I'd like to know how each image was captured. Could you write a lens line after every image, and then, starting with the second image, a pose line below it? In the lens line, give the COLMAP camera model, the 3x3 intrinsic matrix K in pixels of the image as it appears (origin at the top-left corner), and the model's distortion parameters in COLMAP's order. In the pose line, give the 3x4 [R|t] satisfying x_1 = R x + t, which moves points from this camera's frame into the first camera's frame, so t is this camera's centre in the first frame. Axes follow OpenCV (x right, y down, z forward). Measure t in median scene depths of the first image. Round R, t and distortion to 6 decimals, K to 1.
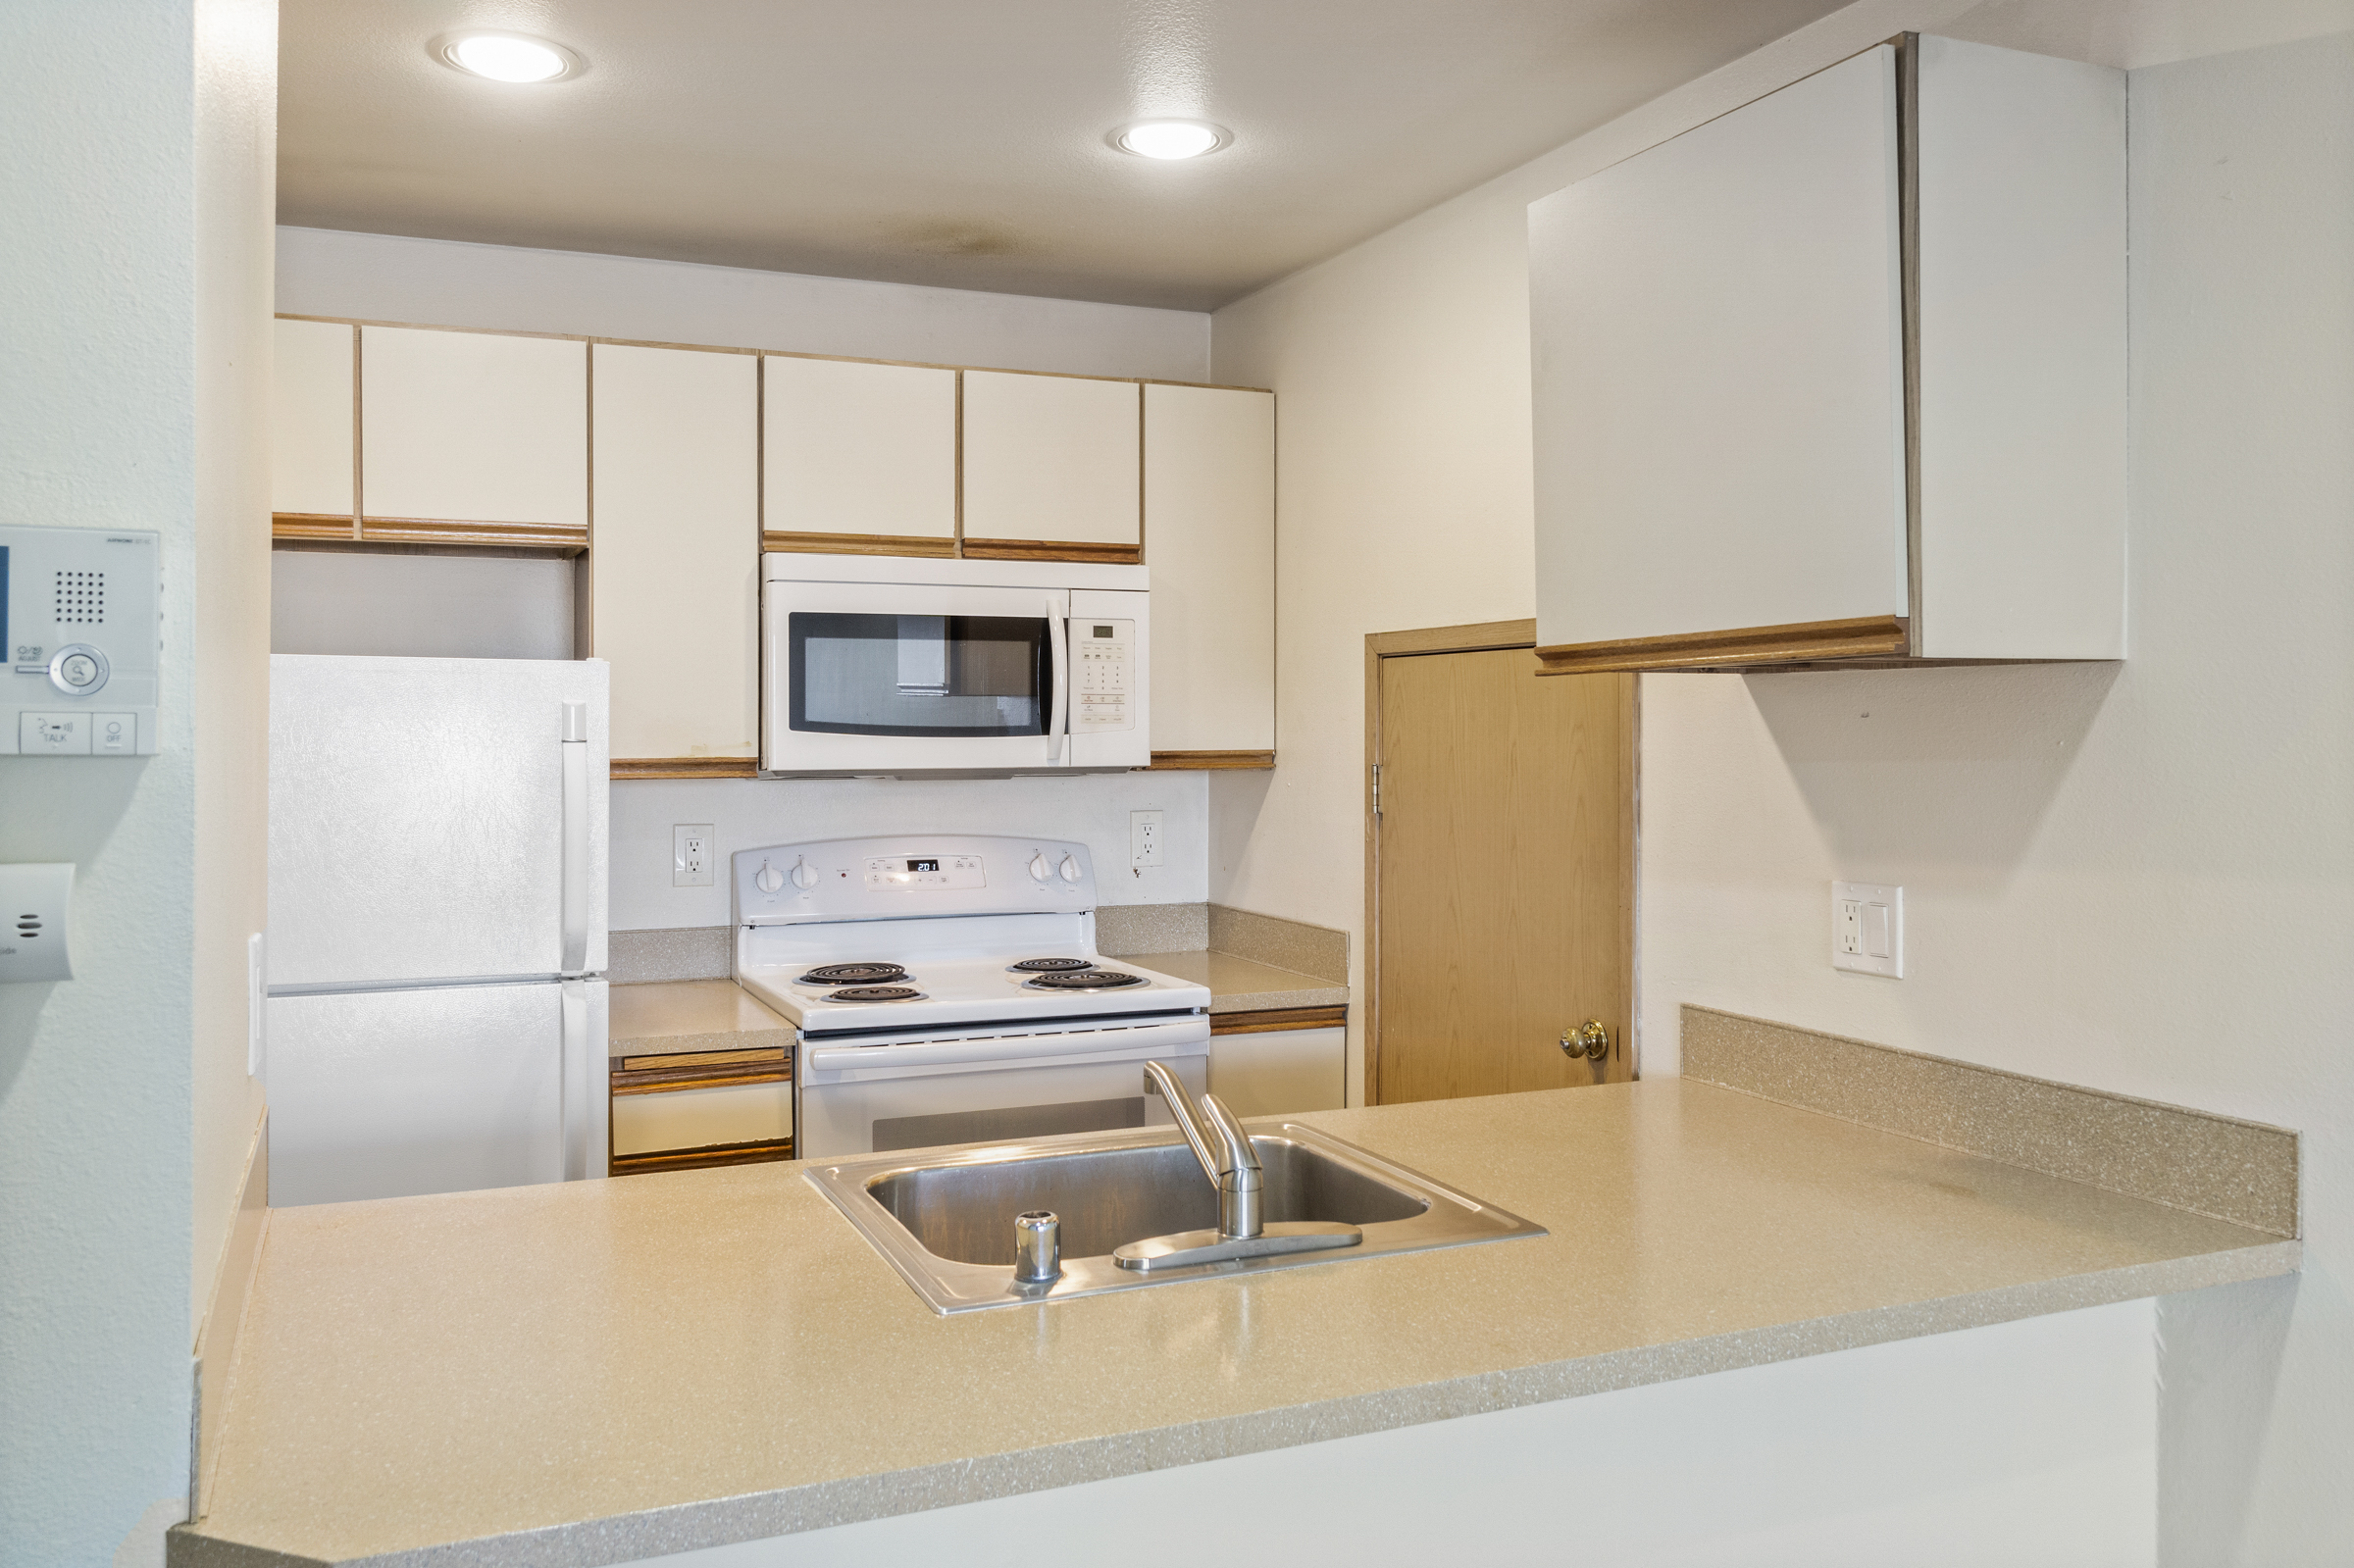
lens RADIAL K [[1844.3, 0, 1164.2], [0, 1844.3, 726.6], [0, 0, 1]] dist [-0.004131, -0.011134]
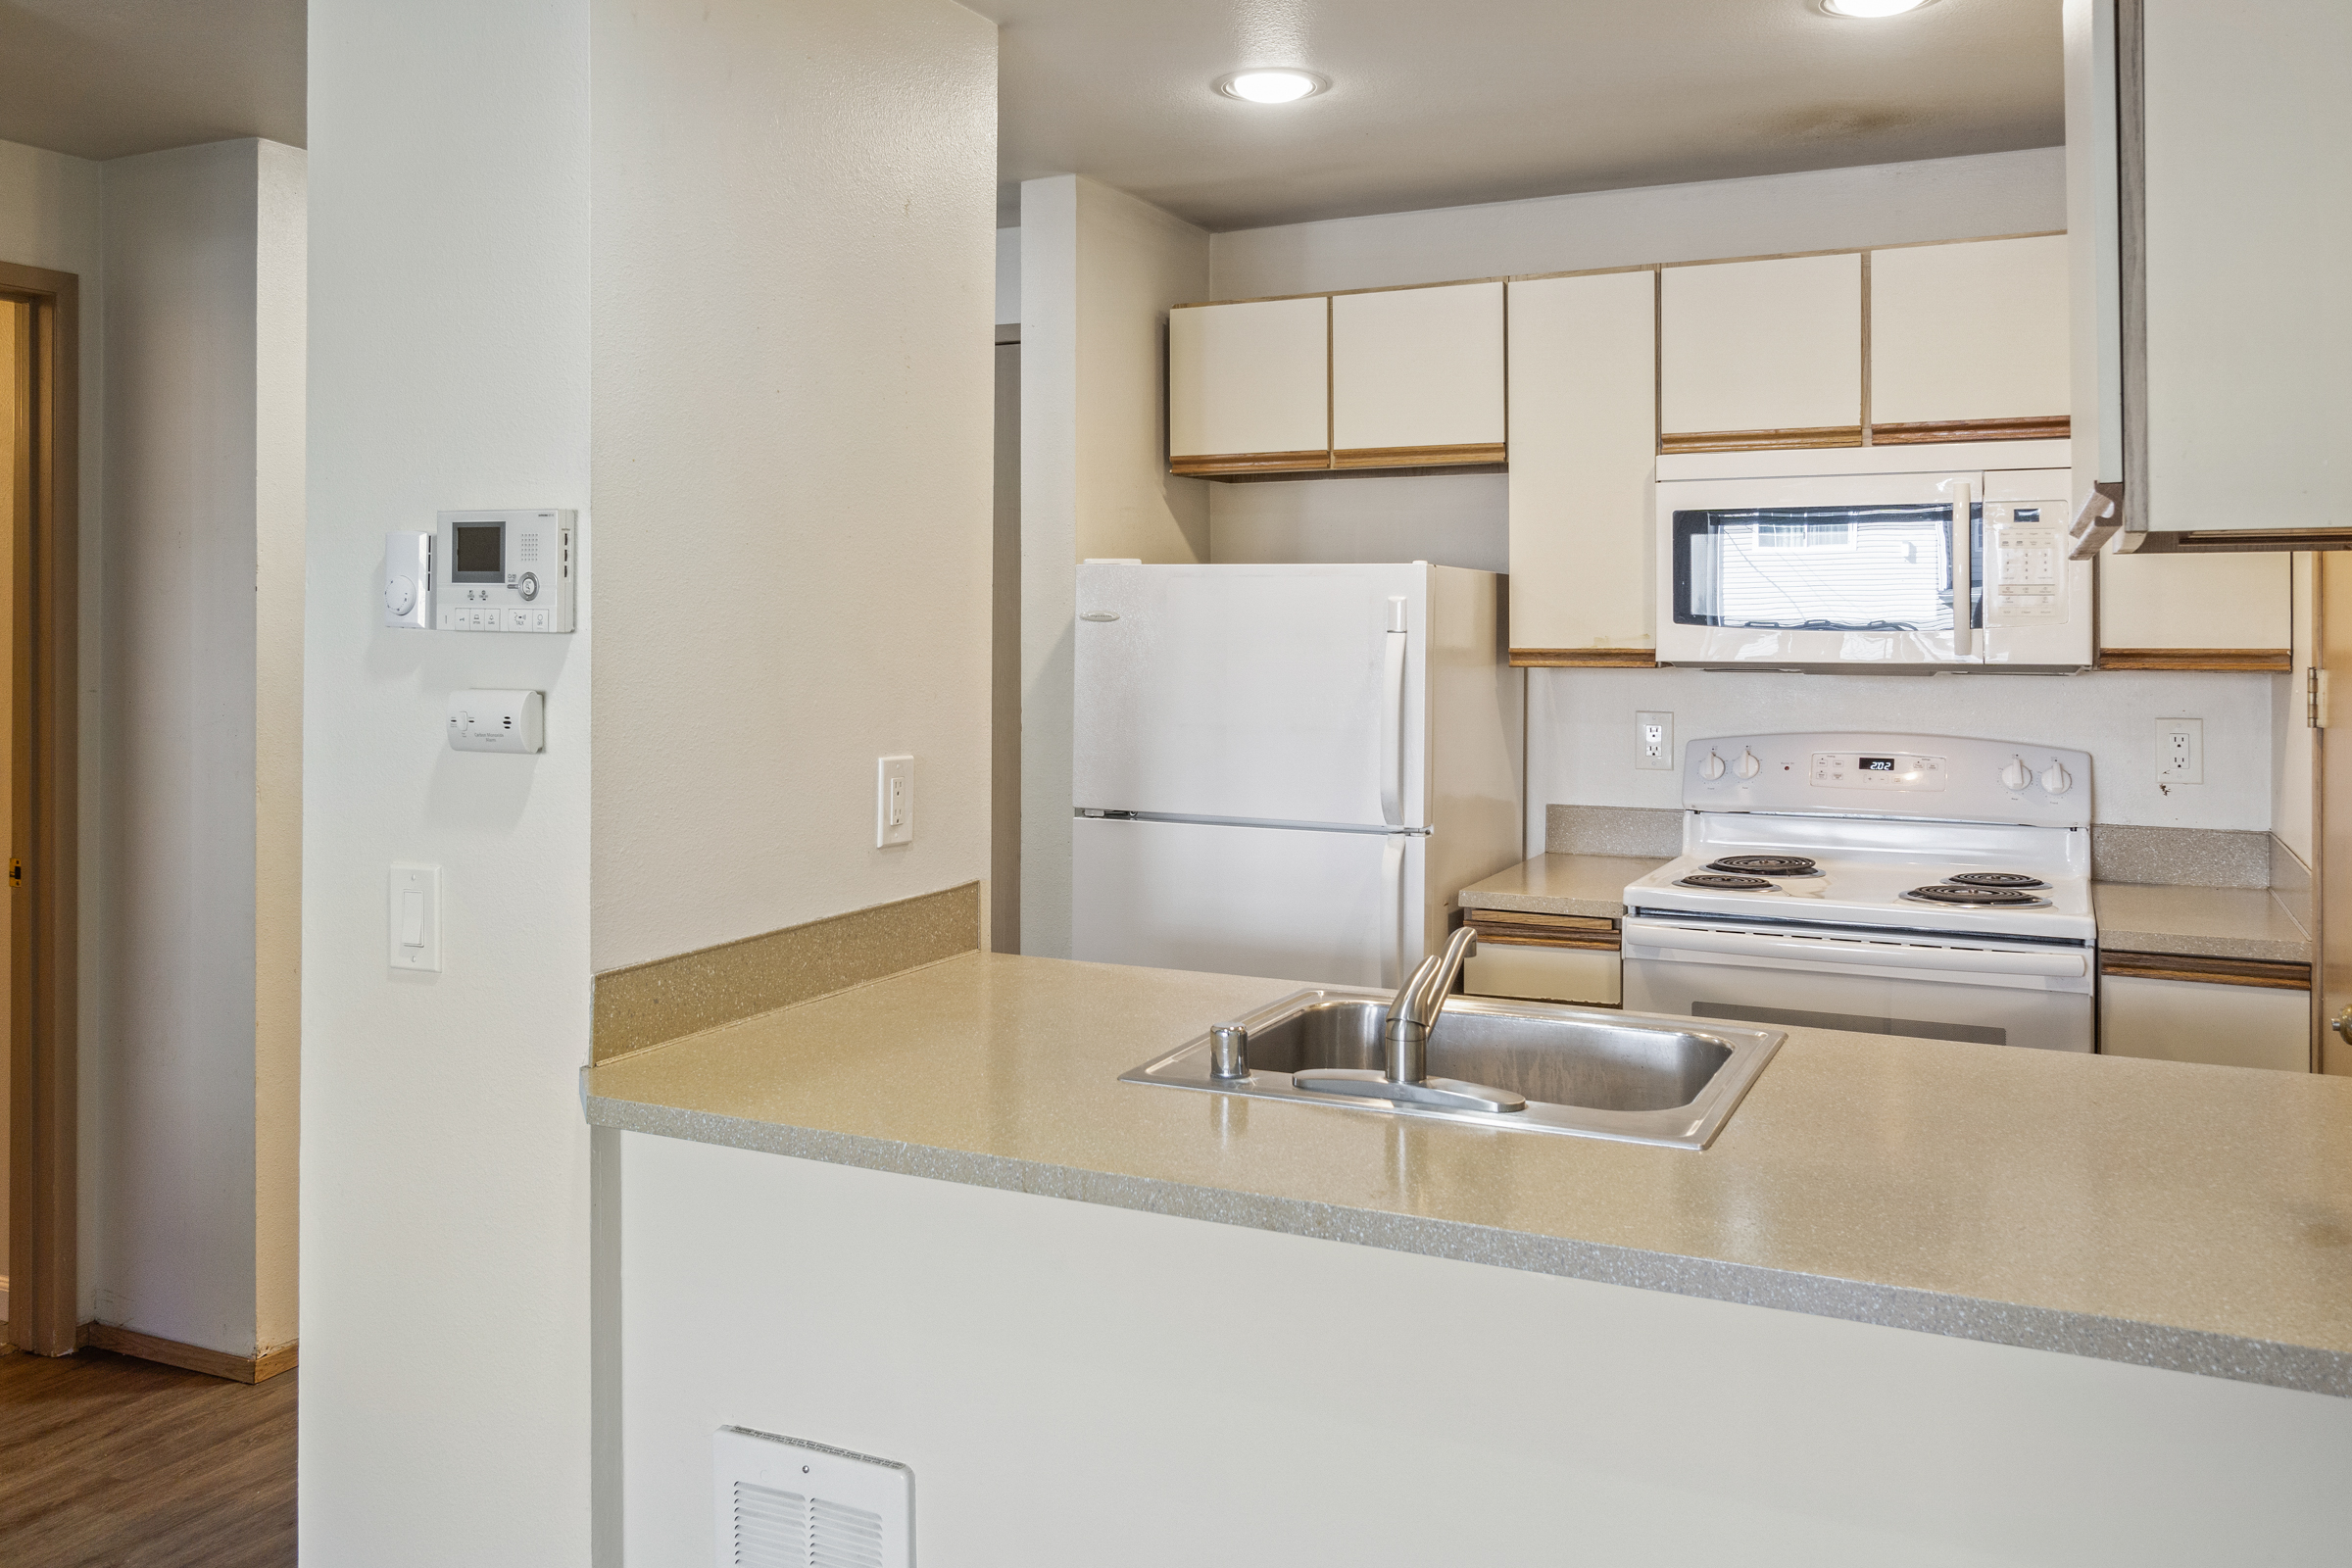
lens RADIAL K [[1843.0, 0, 1155.4], [0, 1843.0, 629.2], [0, 0, 1]] dist [-0.004131, -0.011134]
pose [[0.652040, 0.002579, -0.758180, 0.433087], [-0.002570, 0.999996, 0.001192, 0.005254], [0.758180, 0.001171, 0.652044, 0.100777]]
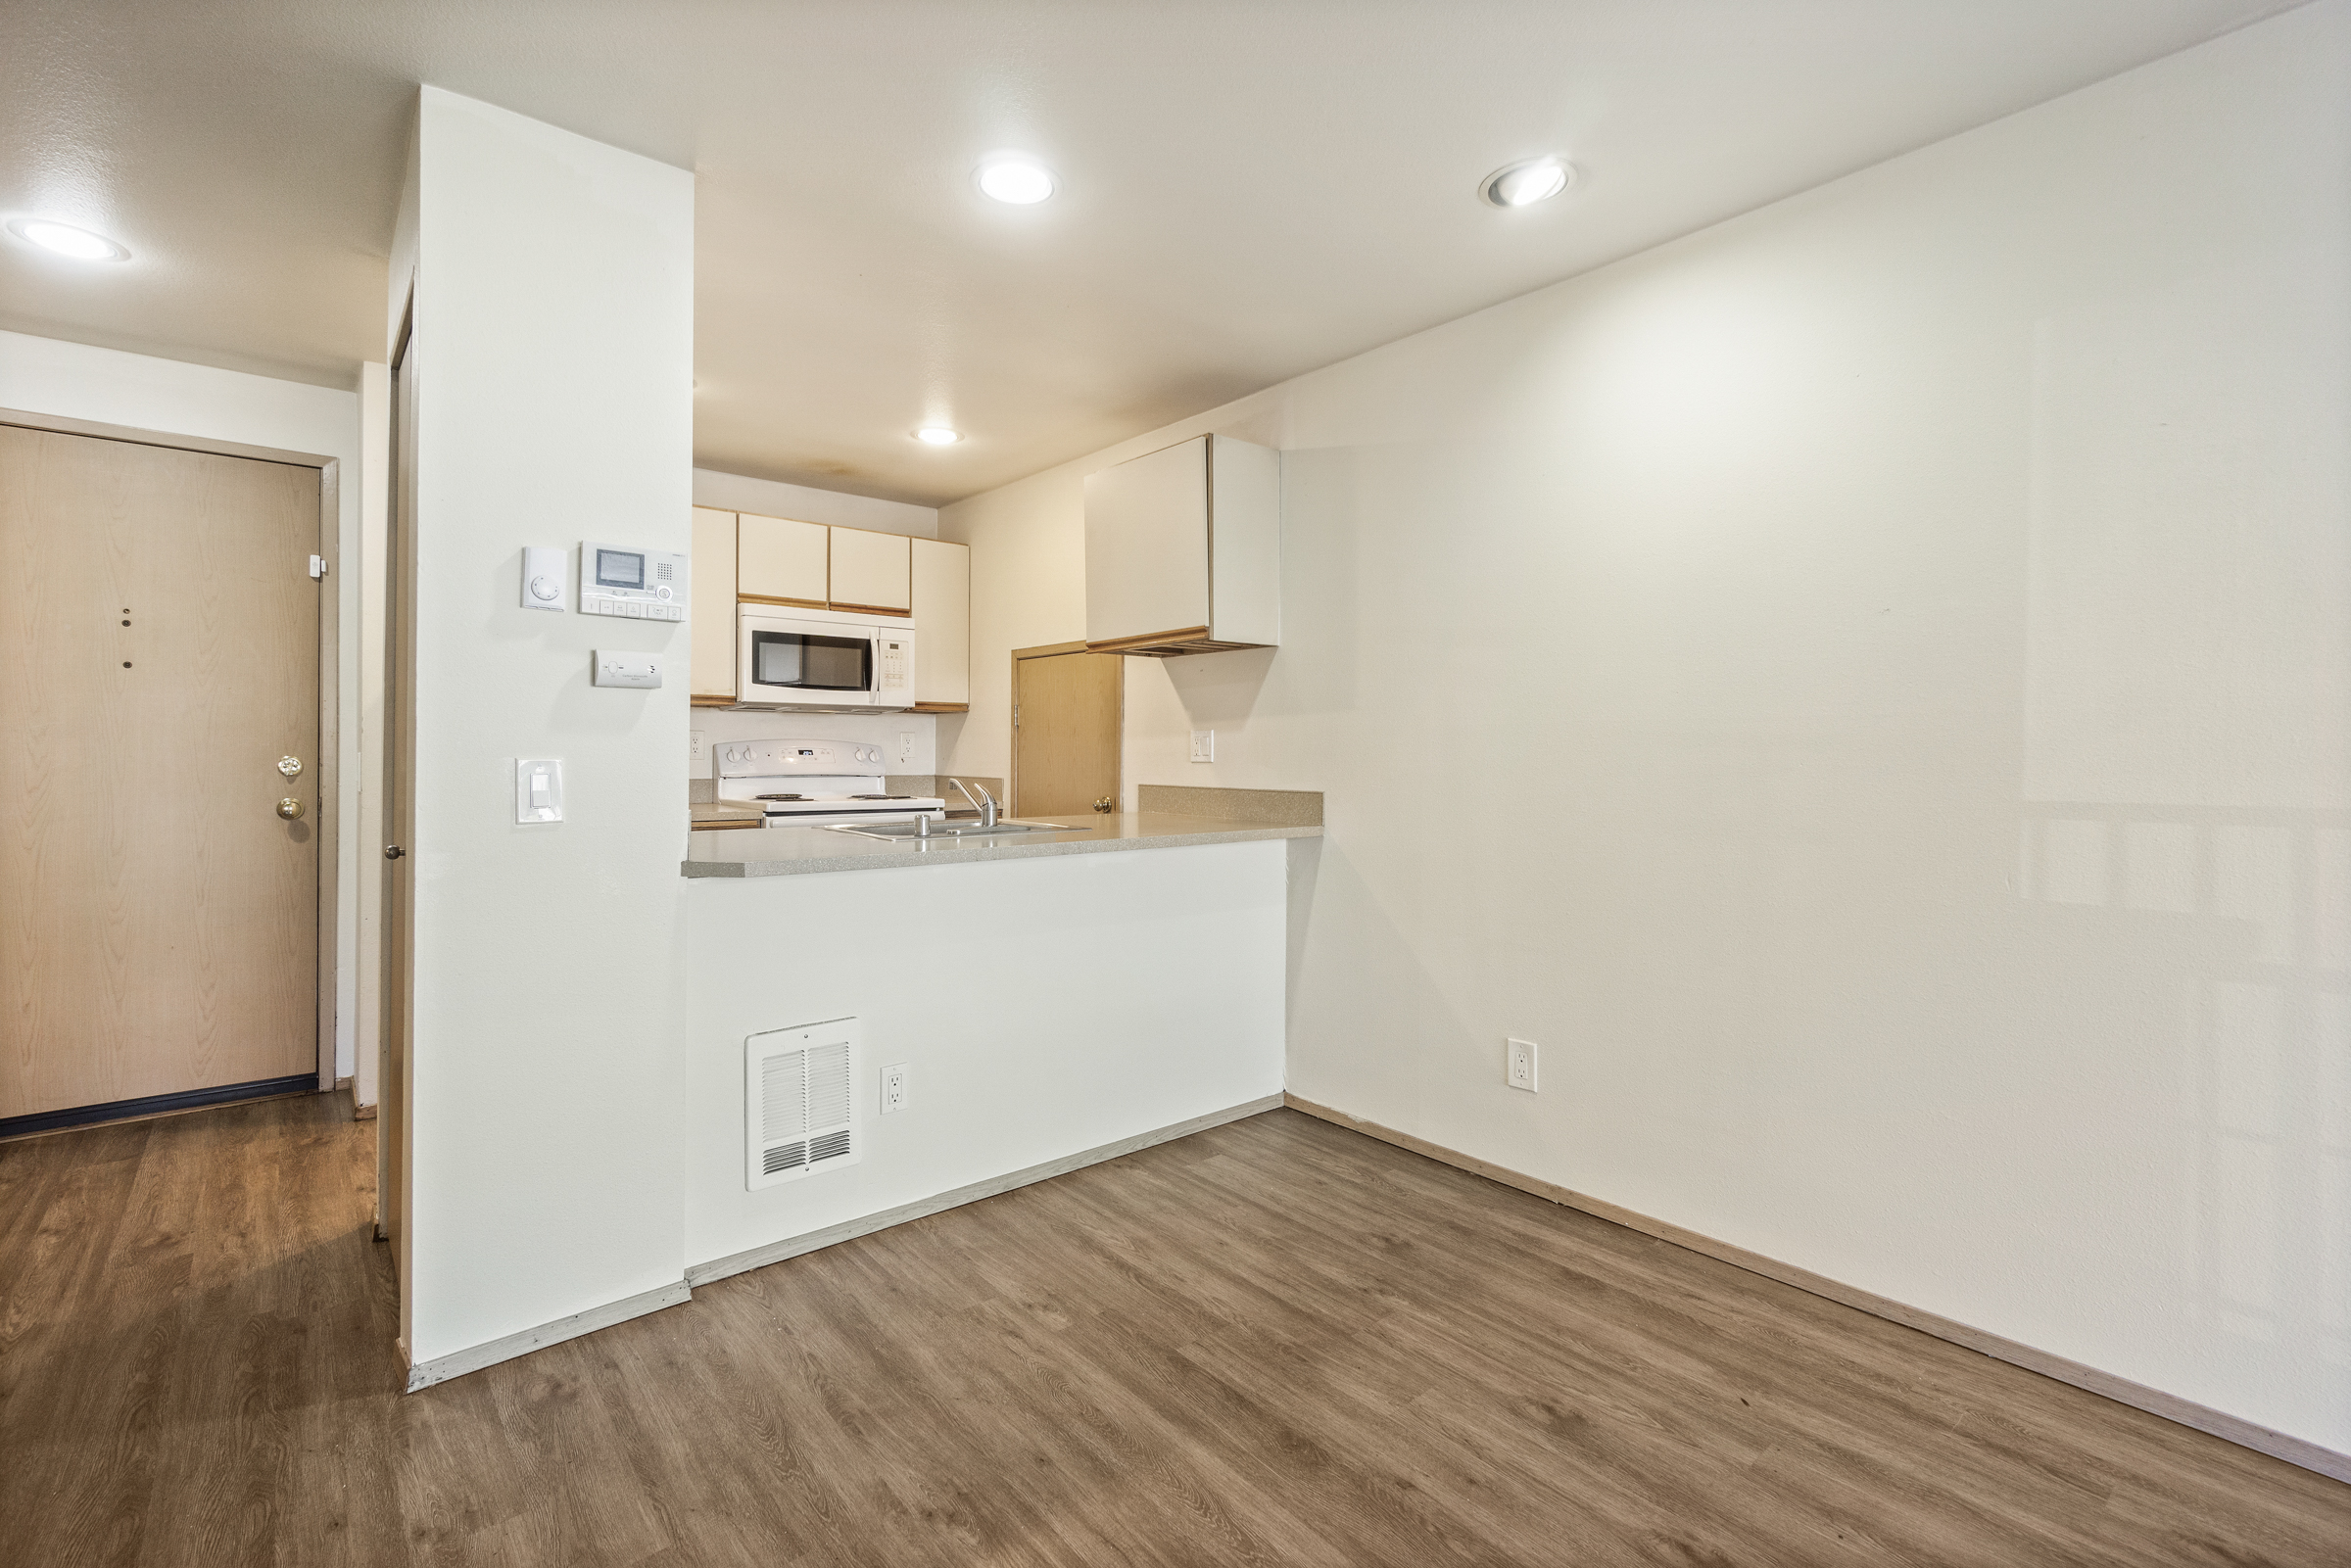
lens RADIAL K [[1046.0, 0, 1167.4], [0, 1046.0, 754.8], [0, 0, 1]] dist [-0.004690, 0.000513]
pose [[0.957921, 0.005029, 0.286989, -0.092292], [-0.006070, 0.999978, 0.002738, 0.088016], [-0.286969, -0.004365, 0.957930, -0.375805]]
